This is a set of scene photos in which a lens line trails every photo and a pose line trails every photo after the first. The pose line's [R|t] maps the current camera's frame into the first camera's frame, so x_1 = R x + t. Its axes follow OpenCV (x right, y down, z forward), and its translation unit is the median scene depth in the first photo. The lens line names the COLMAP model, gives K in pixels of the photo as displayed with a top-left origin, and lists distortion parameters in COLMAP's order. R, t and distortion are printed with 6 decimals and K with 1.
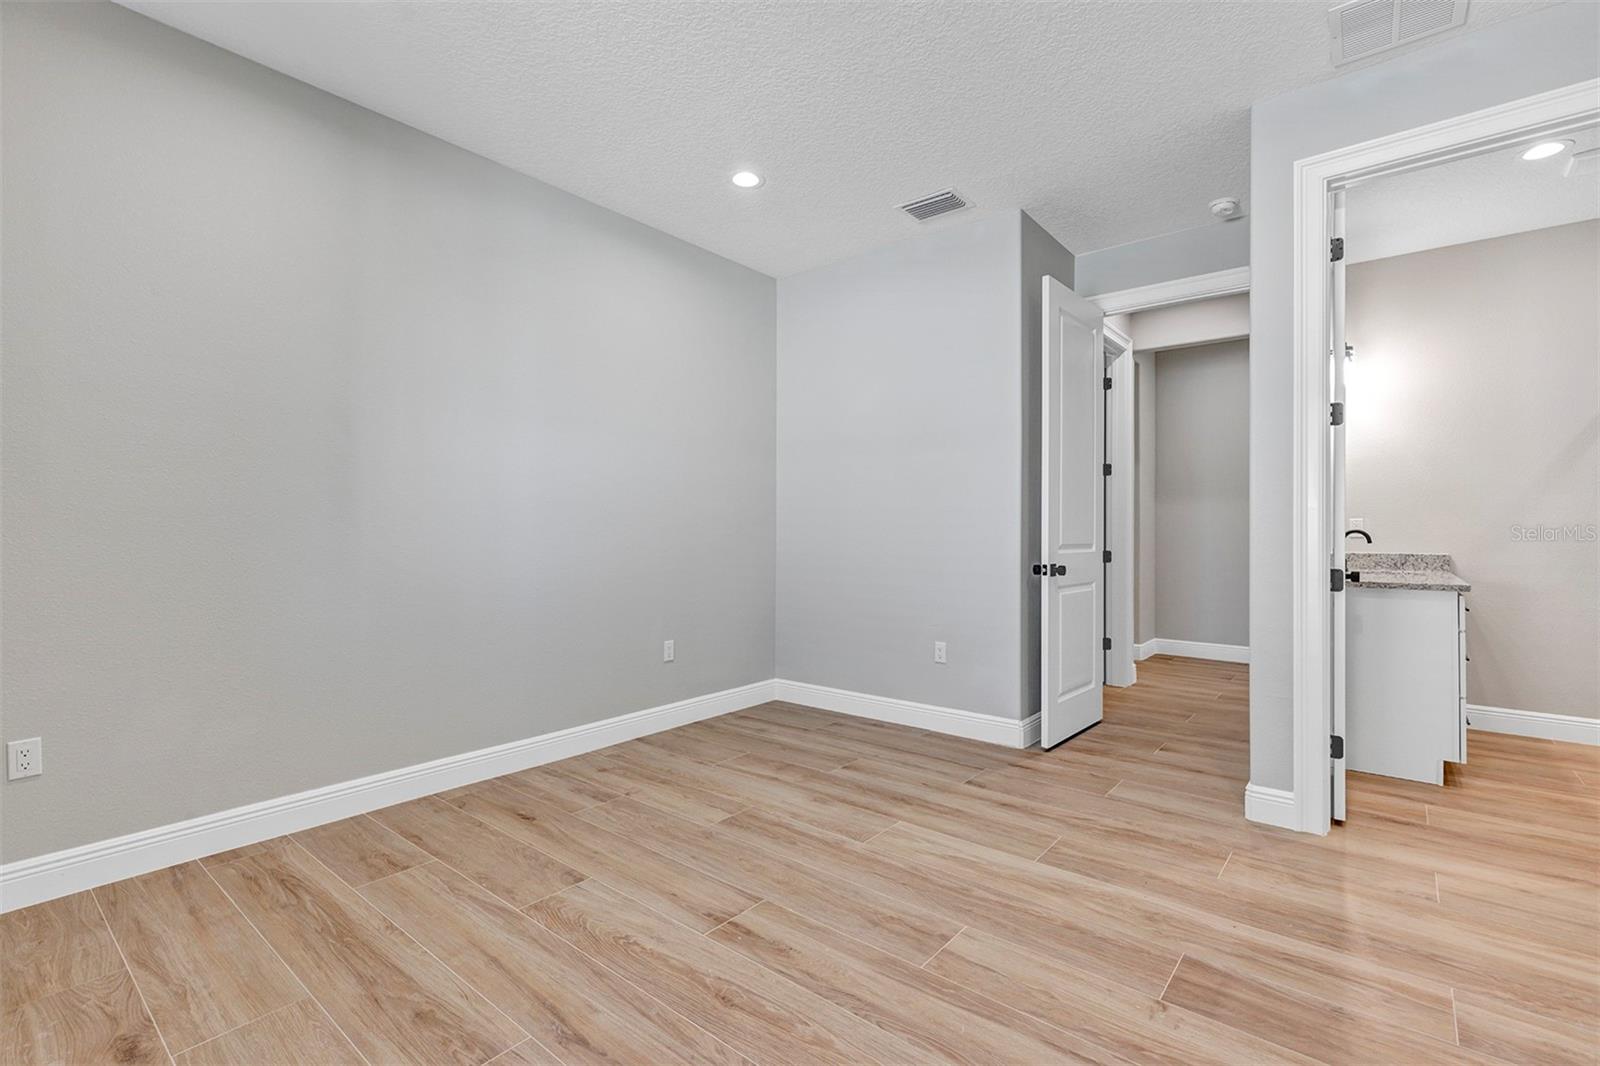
lens RADIAL K [[727.8, 0, 803.5], [0, 727.8, 544.7], [0, 0, 1]] dist [0.012546, 0.000942]
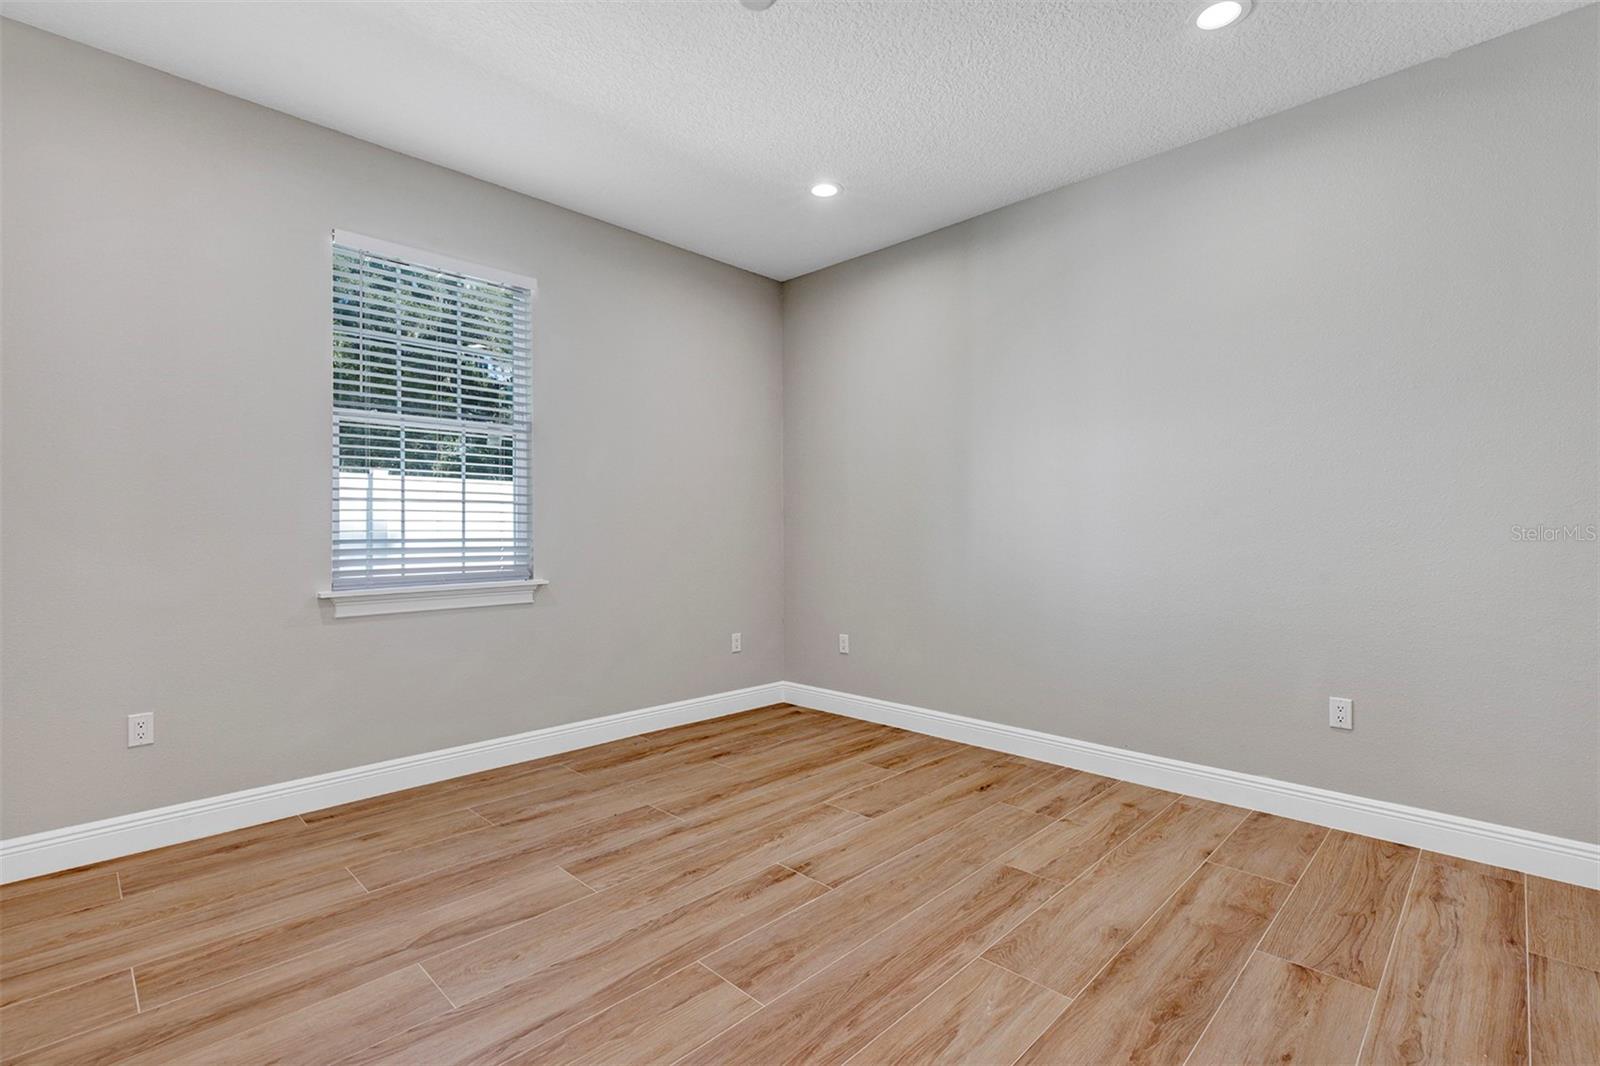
lens RADIAL K [[727.8, 0, 781.7], [0, 727.8, 528.8], [0, 0, 1]] dist [0.012546, 0.000942]
pose [[-0.100504, -0.006957, -0.994912, 0.877782], [-0.018400, 0.999818, -0.005132, -0.014692], [0.994766, 0.017791, -0.100614, 0.910167]]
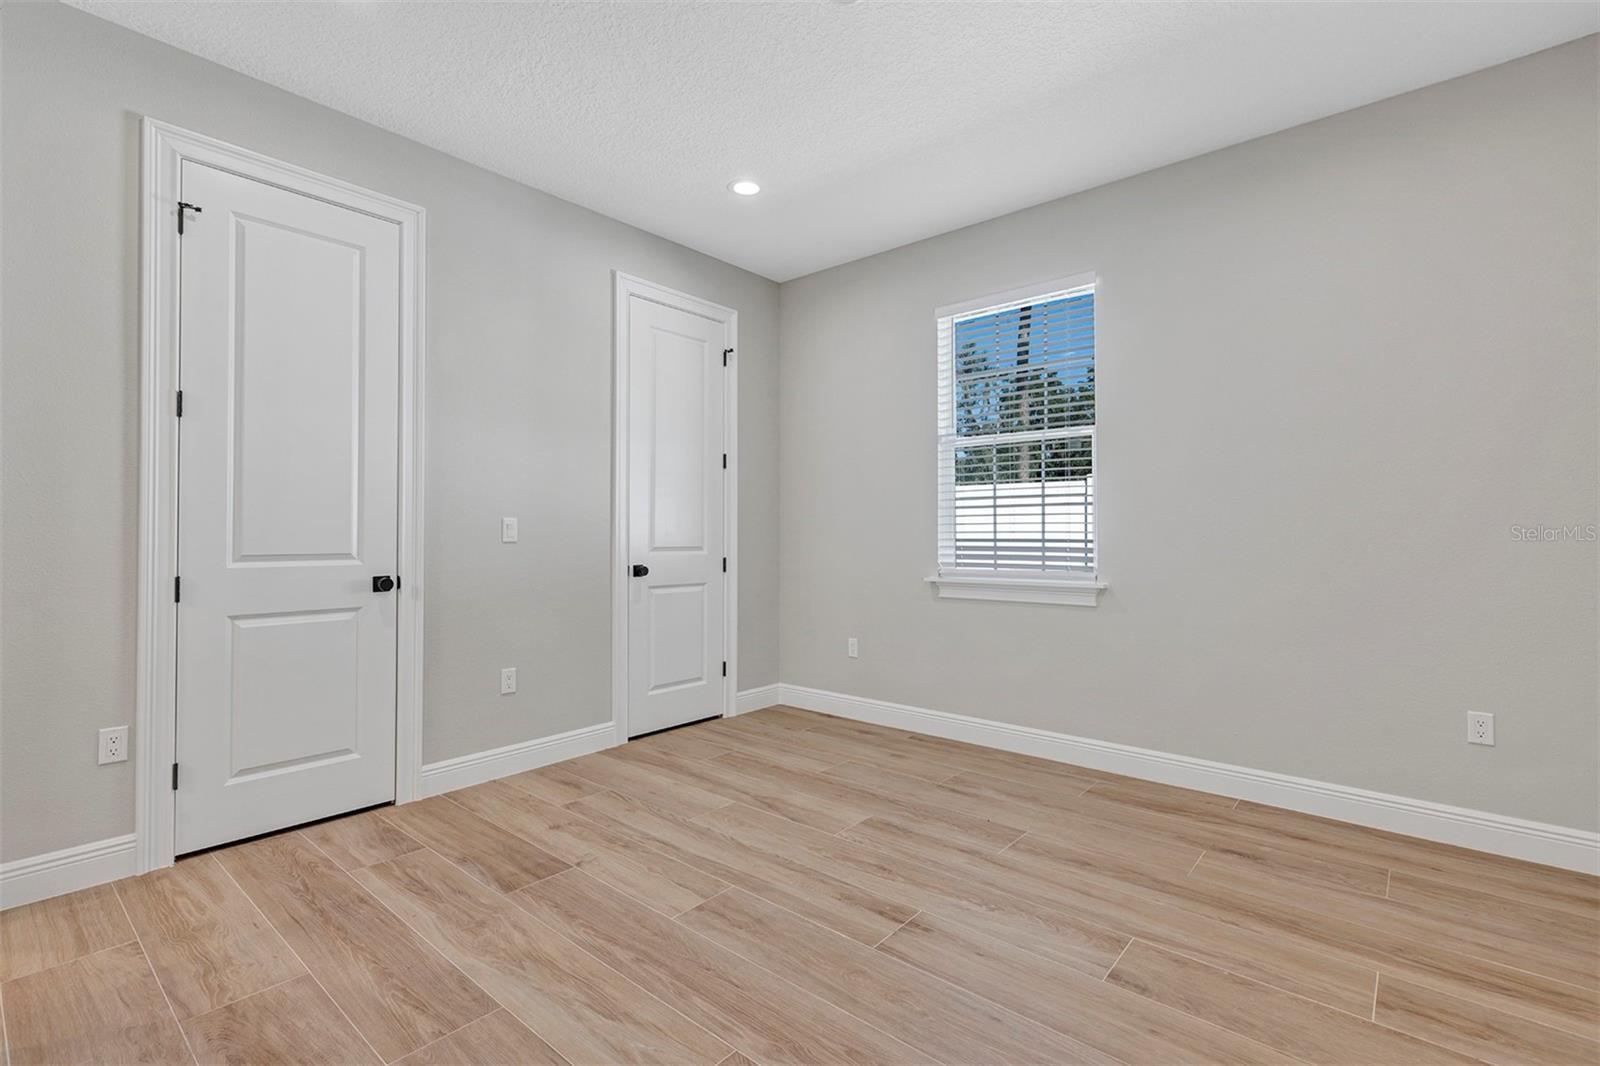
lens RADIAL K [[727.8, 0, 813.9], [0, 727.8, 541.5], [0, 0, 1]] dist [0.012546, 0.000942]
pose [[-0.999992, -0.003407, 0.002013, 0.018113], [-0.003337, 0.999423, 0.033794, -0.037067], [-0.002127, 0.033787, -0.999427, 1.672400]]
